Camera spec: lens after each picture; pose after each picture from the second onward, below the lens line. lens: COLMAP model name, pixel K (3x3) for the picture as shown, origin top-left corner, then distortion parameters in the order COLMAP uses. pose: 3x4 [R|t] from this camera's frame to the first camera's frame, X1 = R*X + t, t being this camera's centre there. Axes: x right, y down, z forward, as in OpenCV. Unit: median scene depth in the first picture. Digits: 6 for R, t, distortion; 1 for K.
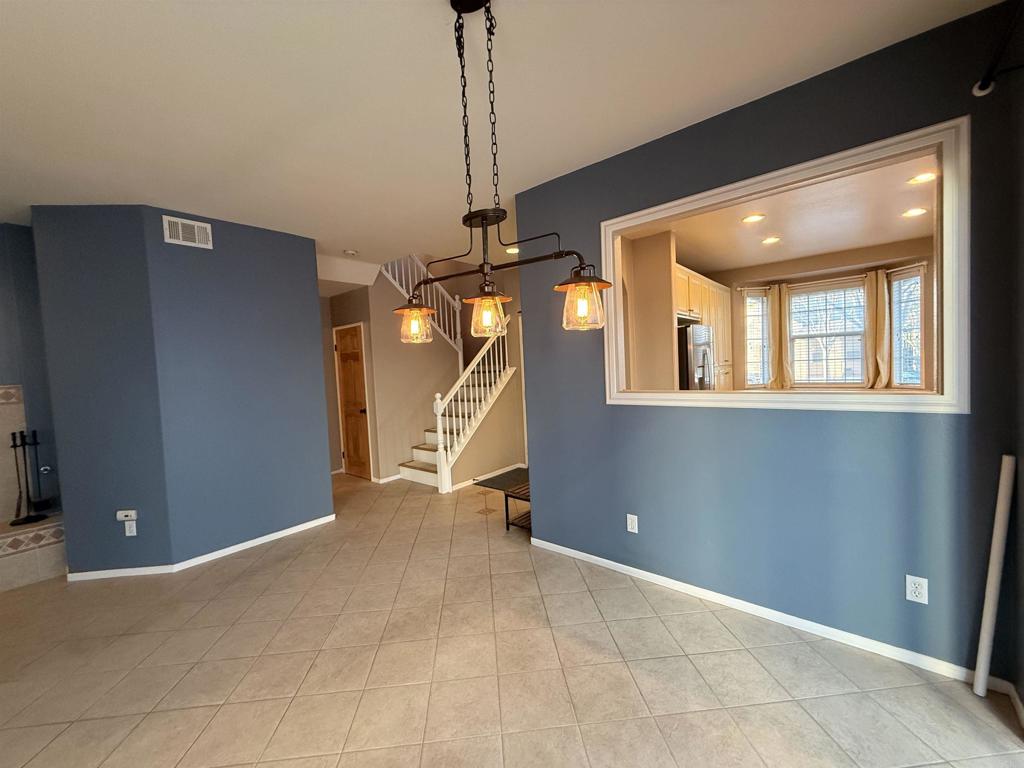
lens RADIAL K [[406.2, 0, 509.7], [0, 406.2, 382.5], [0, 0, 1]] dist [-0.000173, 0.000448]
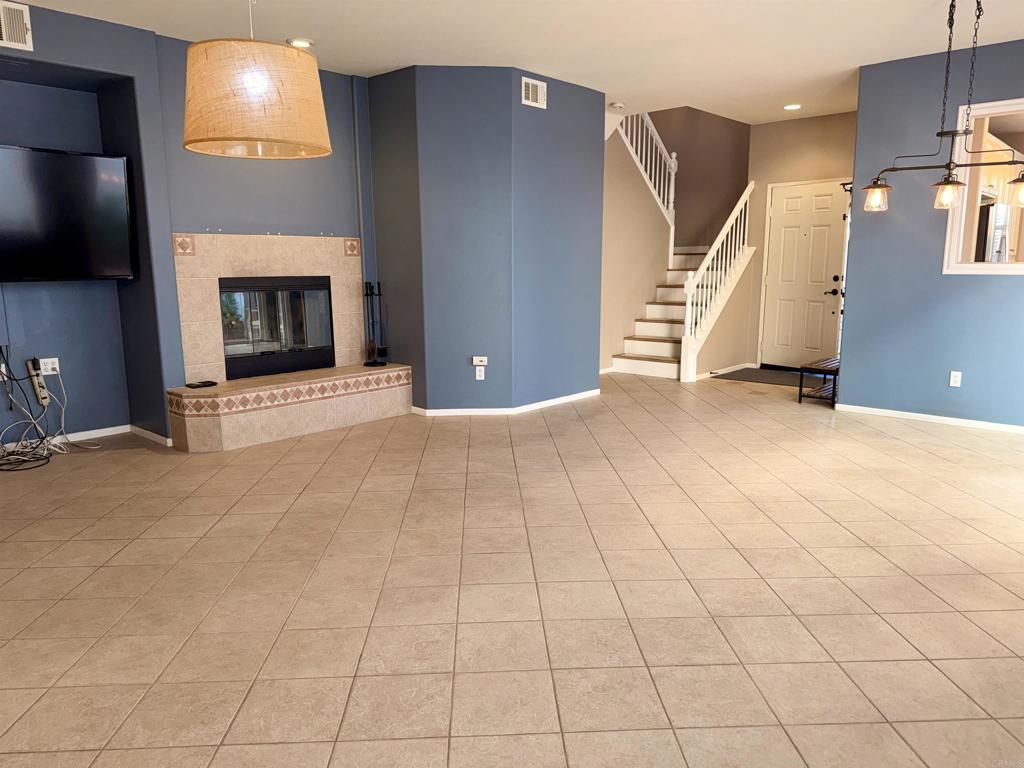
lens RADIAL K [[719.1, 0, 512.0], [0, 719.1, 392.9], [0, 0, 1]] dist [0.036136, -0.039497]
pose [[0.998669, 0.046679, -0.021954, -0.708249], [-0.043178, 0.989302, 0.139343, 0.119510], [0.028224, -0.138209, 0.990001, -0.843558]]
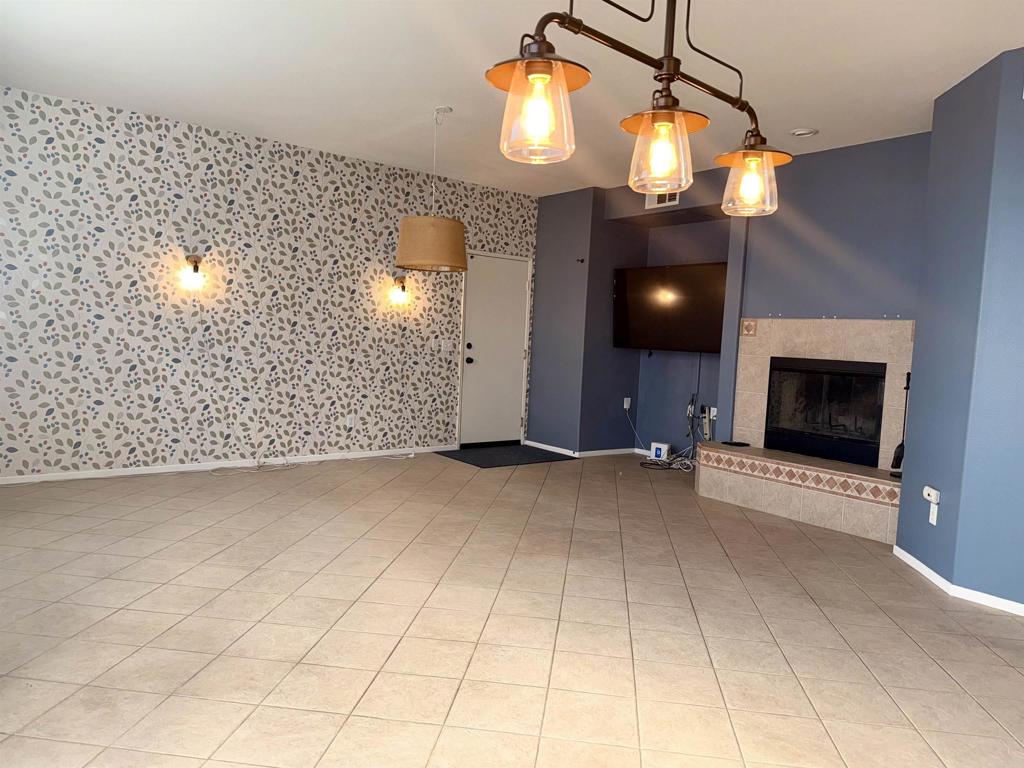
lens RADIAL K [[719.1, 0, 517.8], [0, 719.1, 384.5], [0, 0, 1]] dist [0.036136, -0.039497]
pose [[-0.202582, 0.106736, -0.973431, 0.428726], [-0.079662, 0.988951, 0.125016, 0.017518], [0.976020, 0.102872, -0.191841, 0.432363]]
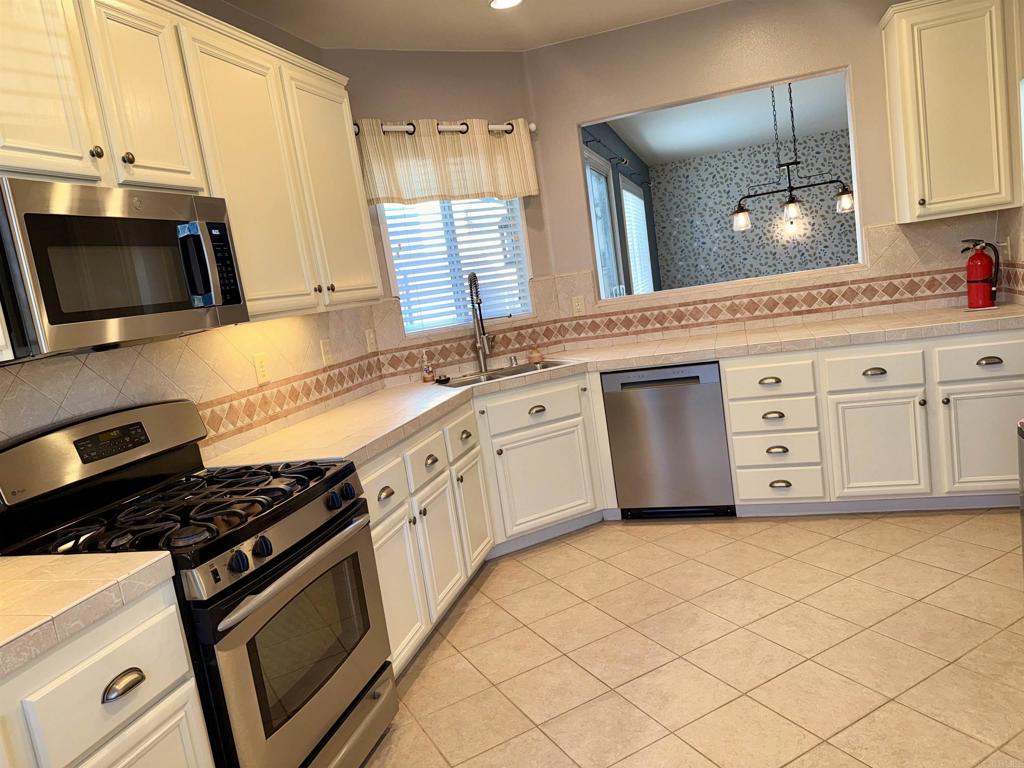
lens RADIAL K [[719.1, 0, 508.4], [0, 719.1, 383.1], [0, 0, 1]] dist [0.036136, -0.039497]
pose [[-0.898923, 0.235463, -0.369453, 1.216081], [0.171293, 0.965061, 0.198284, -0.128410], [0.403233, 0.114957, -0.907848, 1.655239]]
